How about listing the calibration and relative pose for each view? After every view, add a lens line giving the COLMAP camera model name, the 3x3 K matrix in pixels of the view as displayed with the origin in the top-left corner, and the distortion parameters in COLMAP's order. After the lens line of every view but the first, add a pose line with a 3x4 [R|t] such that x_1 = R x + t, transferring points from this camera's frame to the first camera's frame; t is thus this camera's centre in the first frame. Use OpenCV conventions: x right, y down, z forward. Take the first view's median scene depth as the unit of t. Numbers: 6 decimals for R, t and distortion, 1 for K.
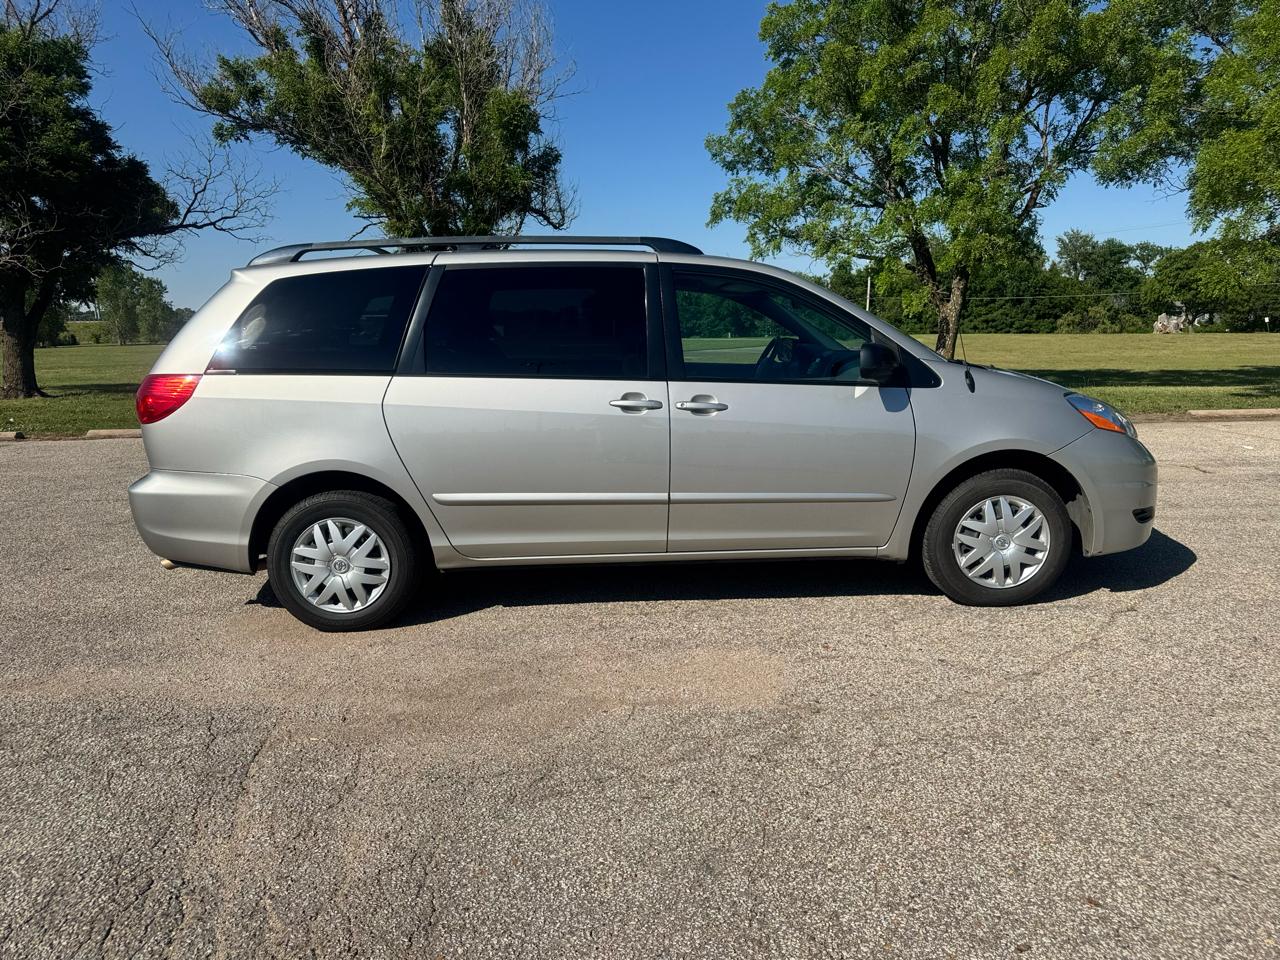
lens RADIAL K [[896.4, 0, 635.1], [0, 896.4, 486.6], [0, 0, 1]] dist [0.019867, -0.025664]
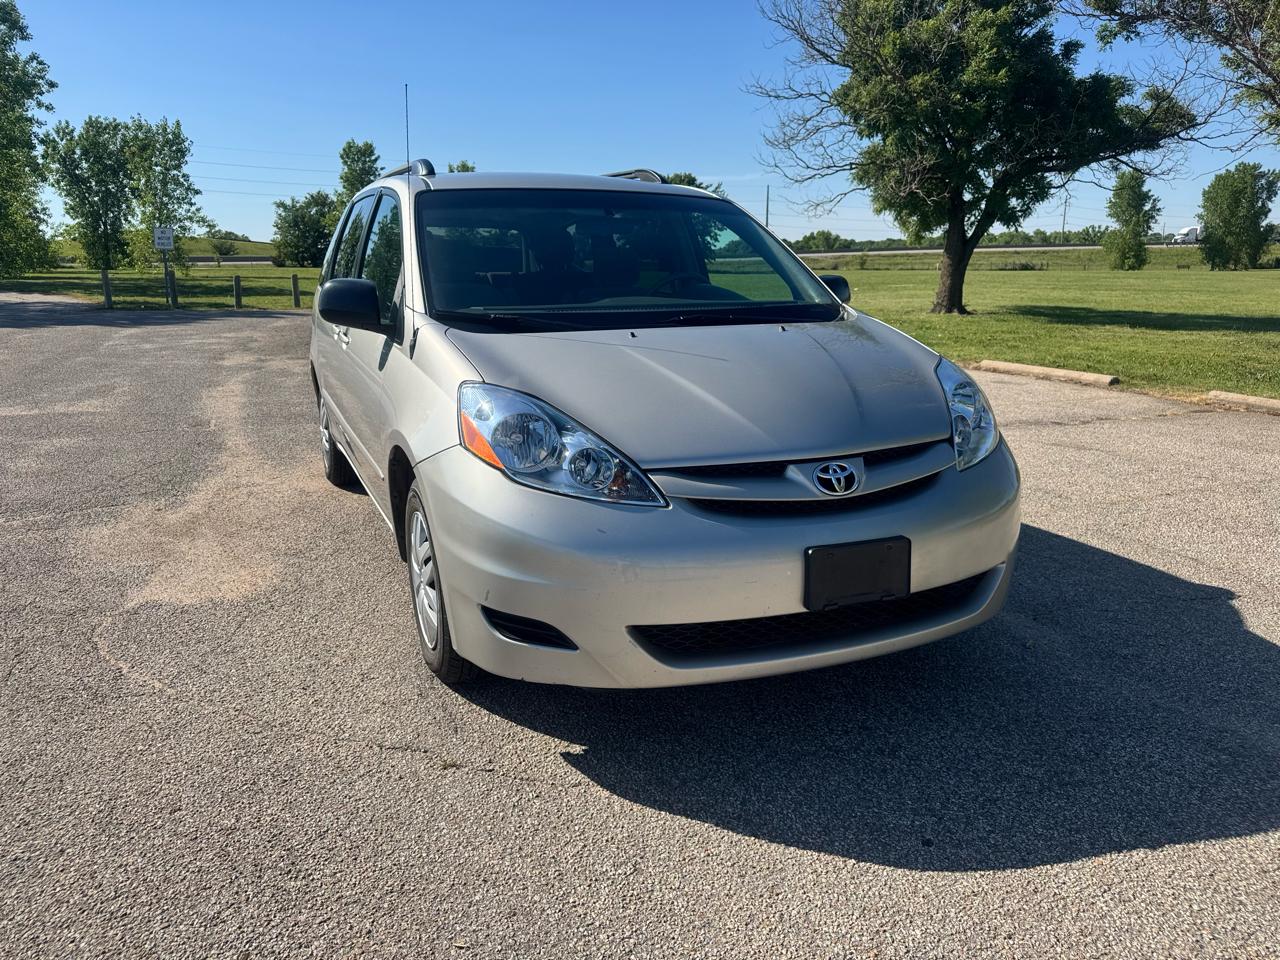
lens RADIAL K [[896.4, 0, 636.8], [0, 896.4, 484.7], [0, 0, 1]] dist [0.019867, -0.025664]
pose [[0.387070, 0.238291, -0.890727, 0.249329], [-0.165690, 0.968279, 0.187037, -0.038471], [0.907041, 0.075188, 0.414274, 0.201387]]
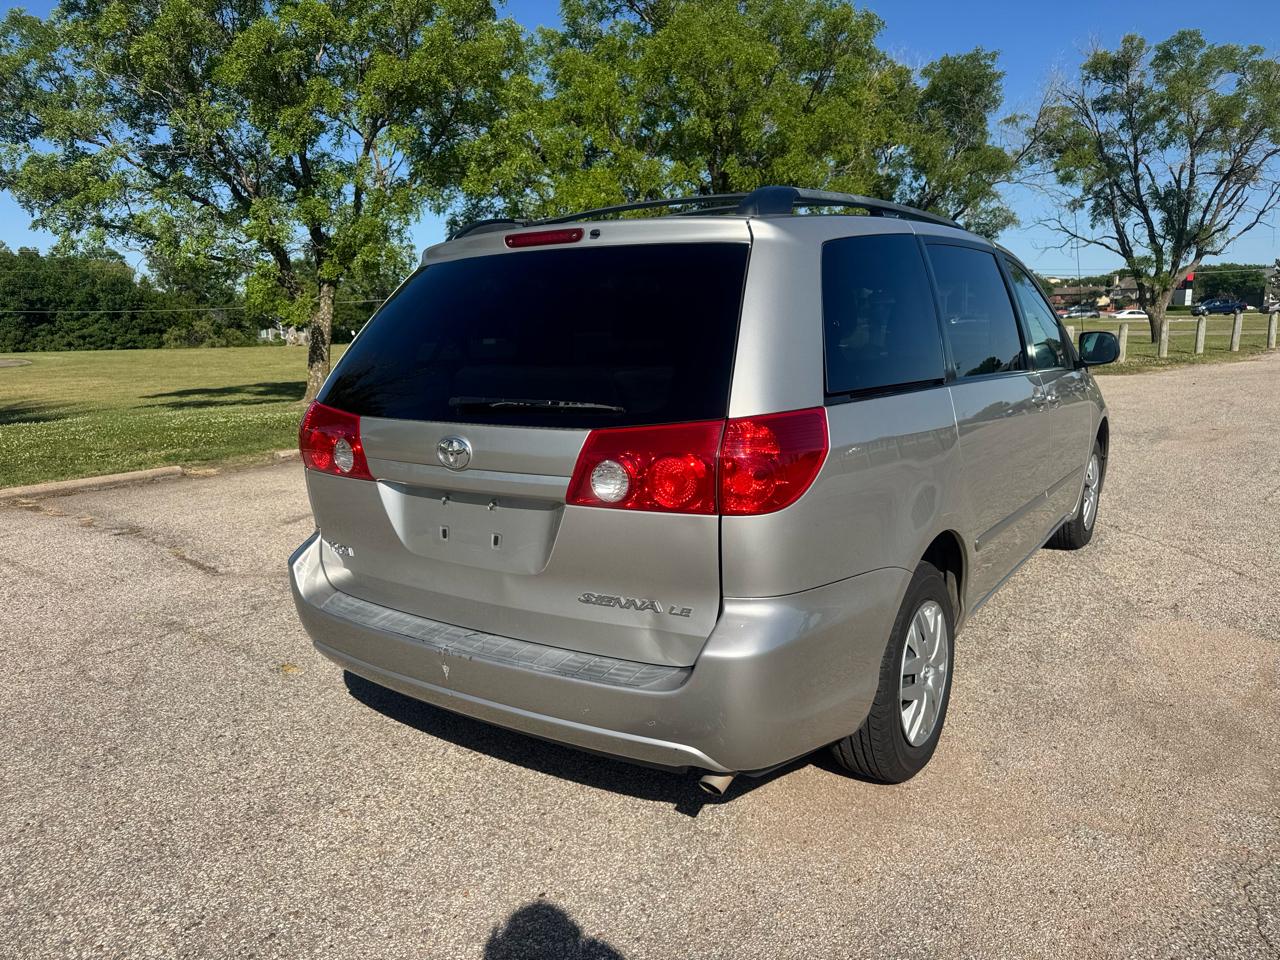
lens RADIAL K [[896.4, 0, 638.0], [0, 896.4, 492.5], [0, 0, 1]] dist [0.019867, -0.025664]
pose [[0.589759, -0.151111, 0.793316, -0.225911], [0.158864, 0.984852, 0.069494, -0.029292], [-0.791799, 0.085044, 0.604831, 0.173268]]
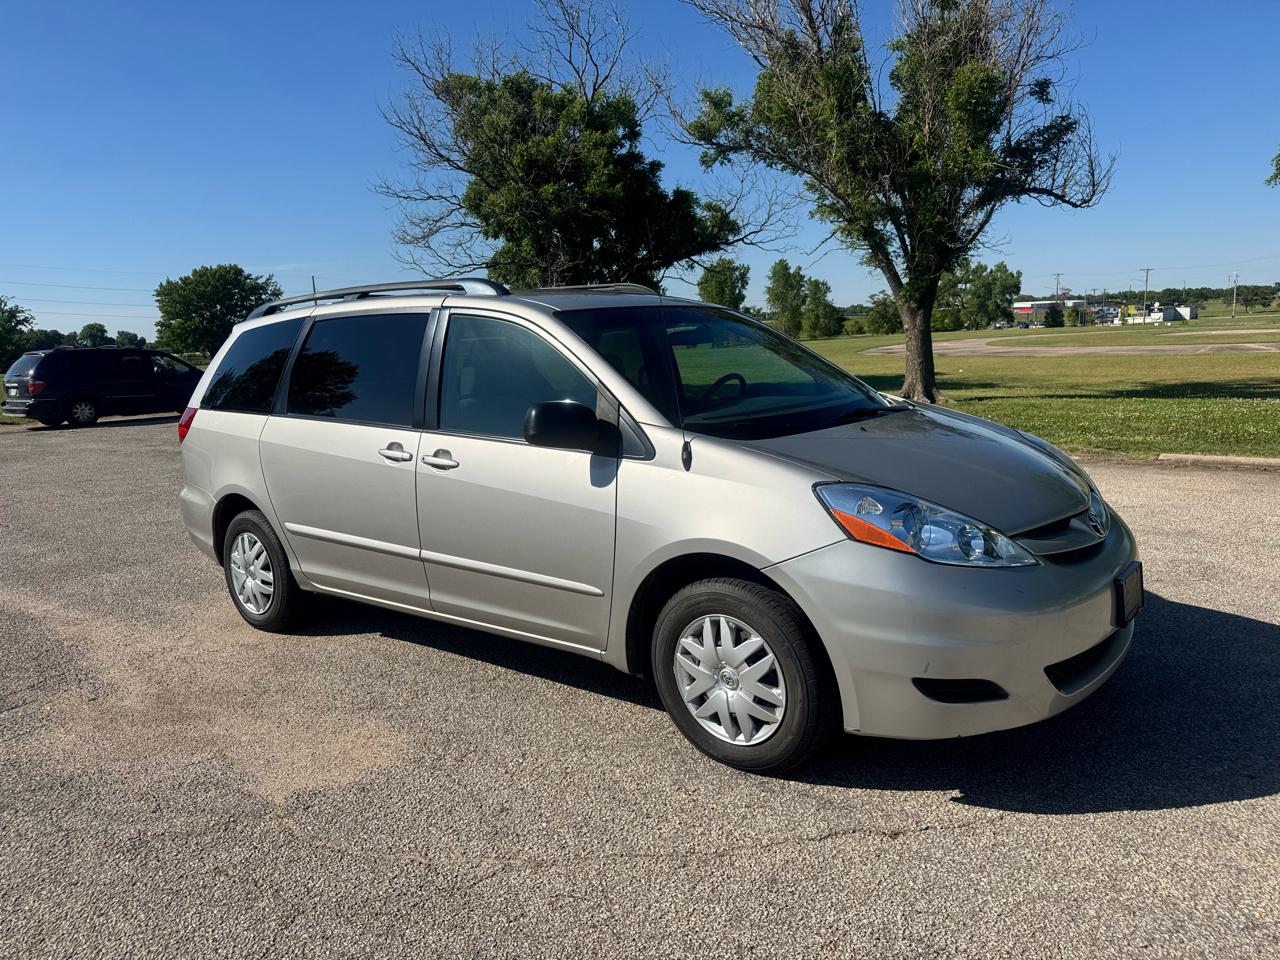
lens RADIAL K [[896.4, 0, 632.2], [0, 896.4, 476.6], [0, 0, 1]] dist [0.019867, -0.025664]
pose [[0.767198, 0.081538, -0.636207, 0.183284], [-0.082303, 0.996202, 0.028428, -0.026225], [0.636108, 0.030552, 0.770995, 0.092340]]
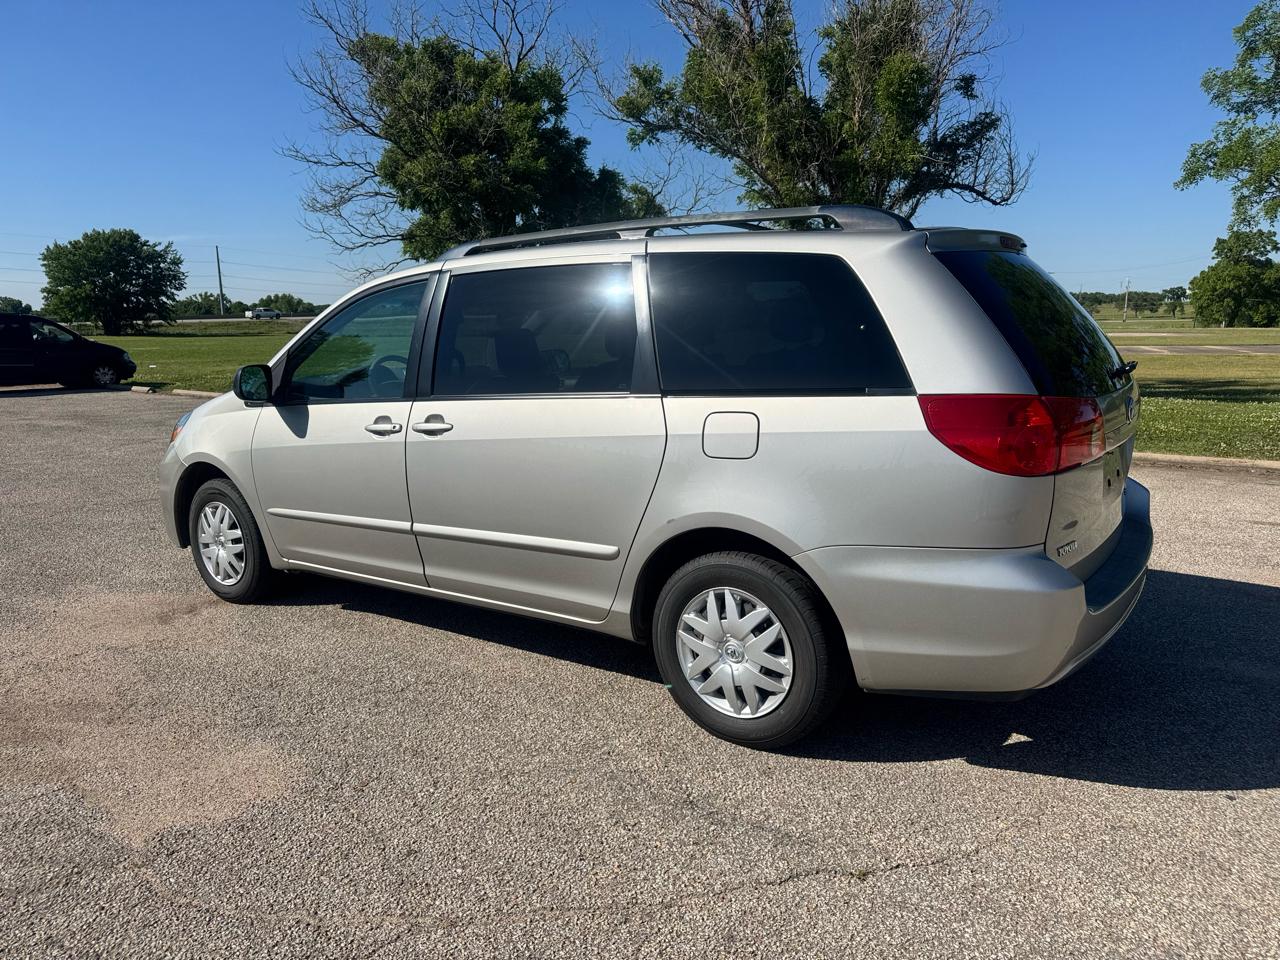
lens RADIAL K [[896.4, 0, 637.9], [0, 896.4, 482.4], [0, 0, 1]] dist [0.019867, -0.025664]
pose [[0.823955, 0.107692, -0.556328, 0.166510], [-0.102239, 0.993916, 0.040977, -0.025496], [0.557356, 0.023115, 0.829952, 0.108024]]
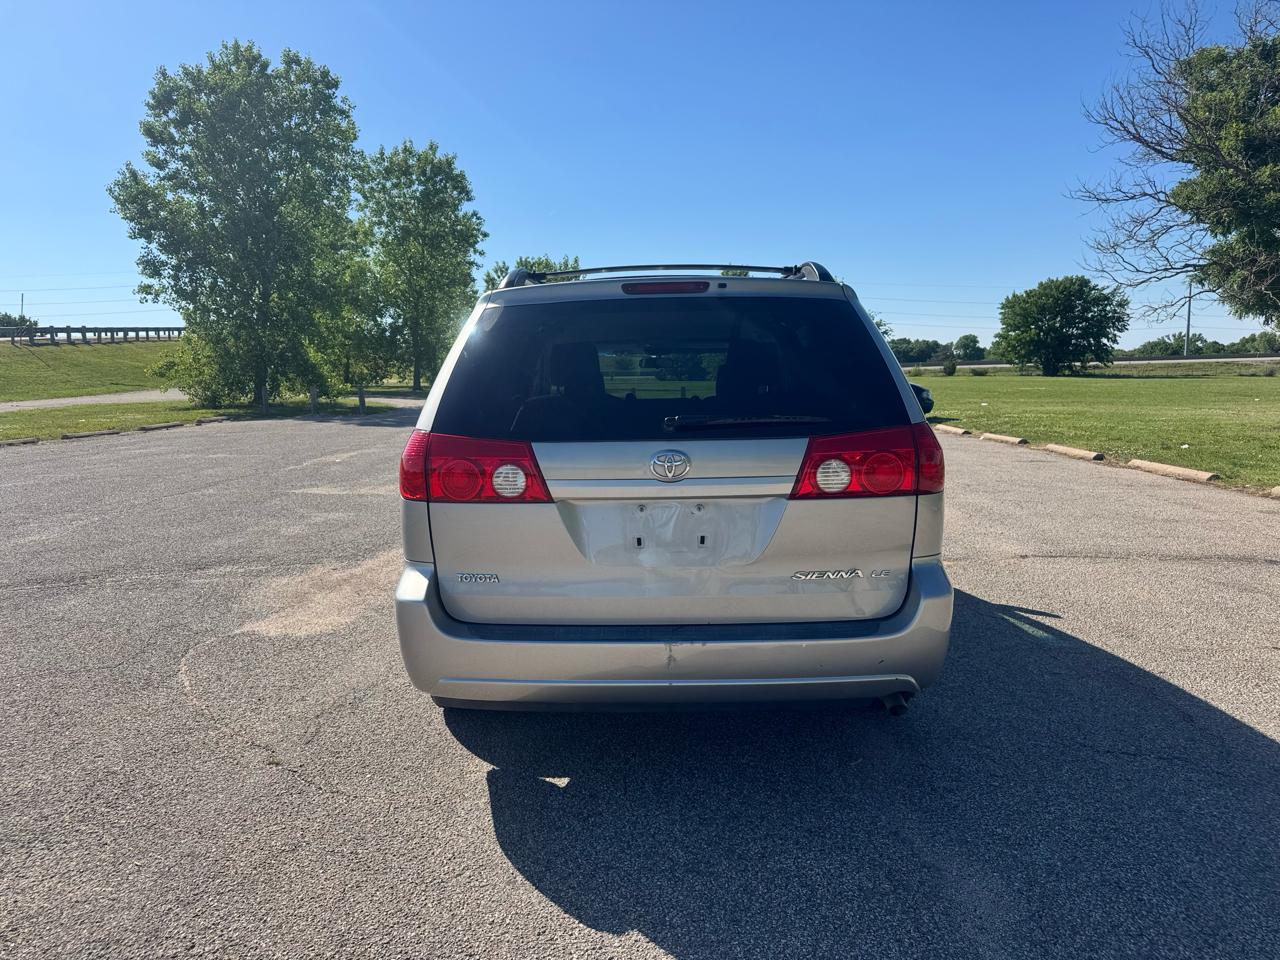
lens RADIAL K [[896.4, 0, 641.0], [0, 896.4, 483.0], [0, 0, 1]] dist [0.019867, -0.025664]
pose [[-0.009676, 0.138678, -0.990290, 0.297267], [-0.165291, 0.976491, 0.138361, -0.058939], [0.986197, 0.165025, 0.013474, 0.295627]]
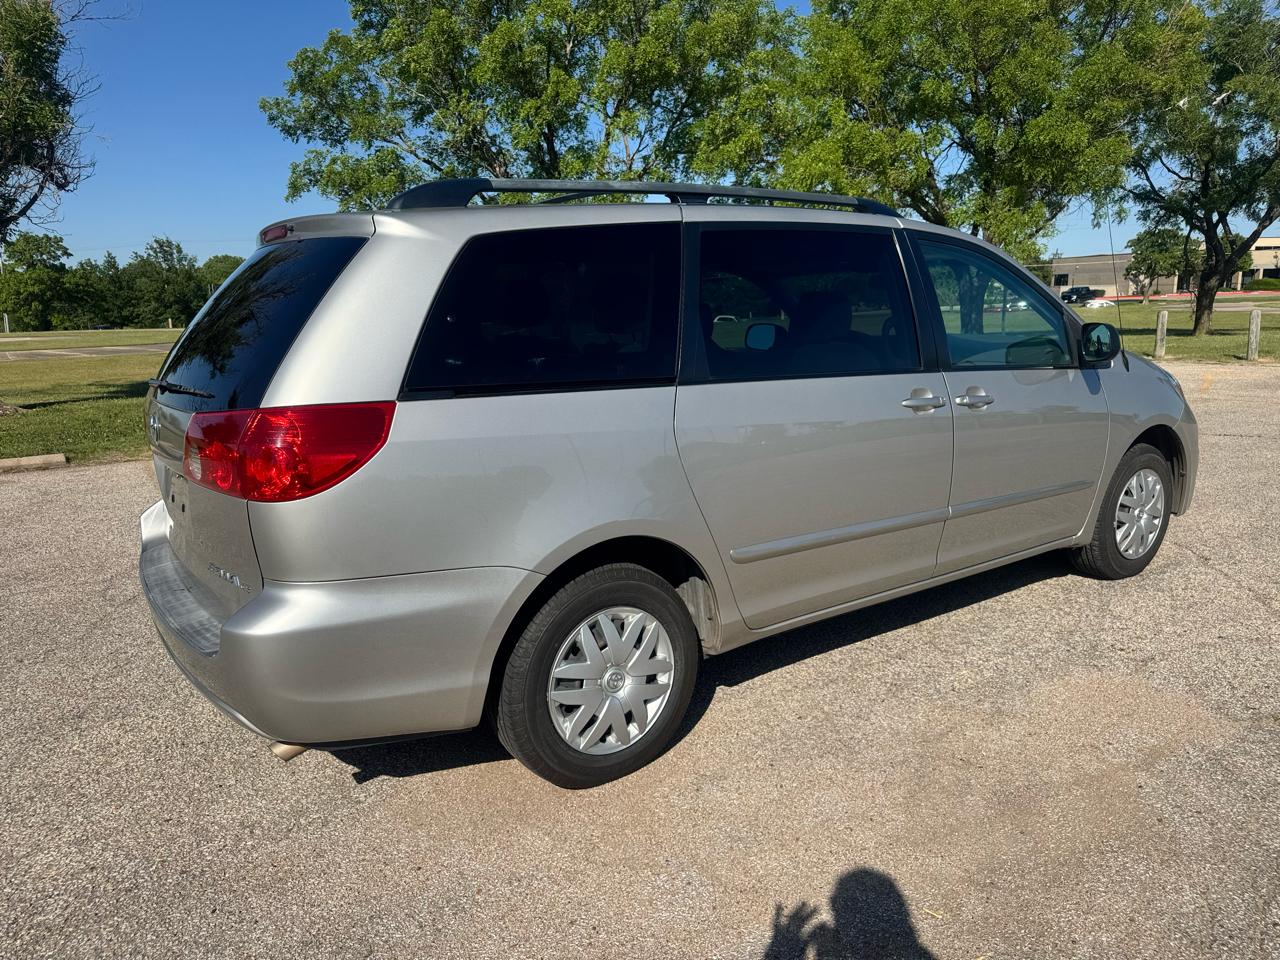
lens RADIAL K [[896.4, 0, 645.6], [0, 896.4, 484.4], [0, 0, 1]] dist [0.019867, -0.025664]
pose [[0.827283, -0.114031, 0.550091, -0.151317], [0.108706, 0.993169, 0.042396, -0.018143], [-0.551168, 0.024725, 0.834028, 0.101850]]
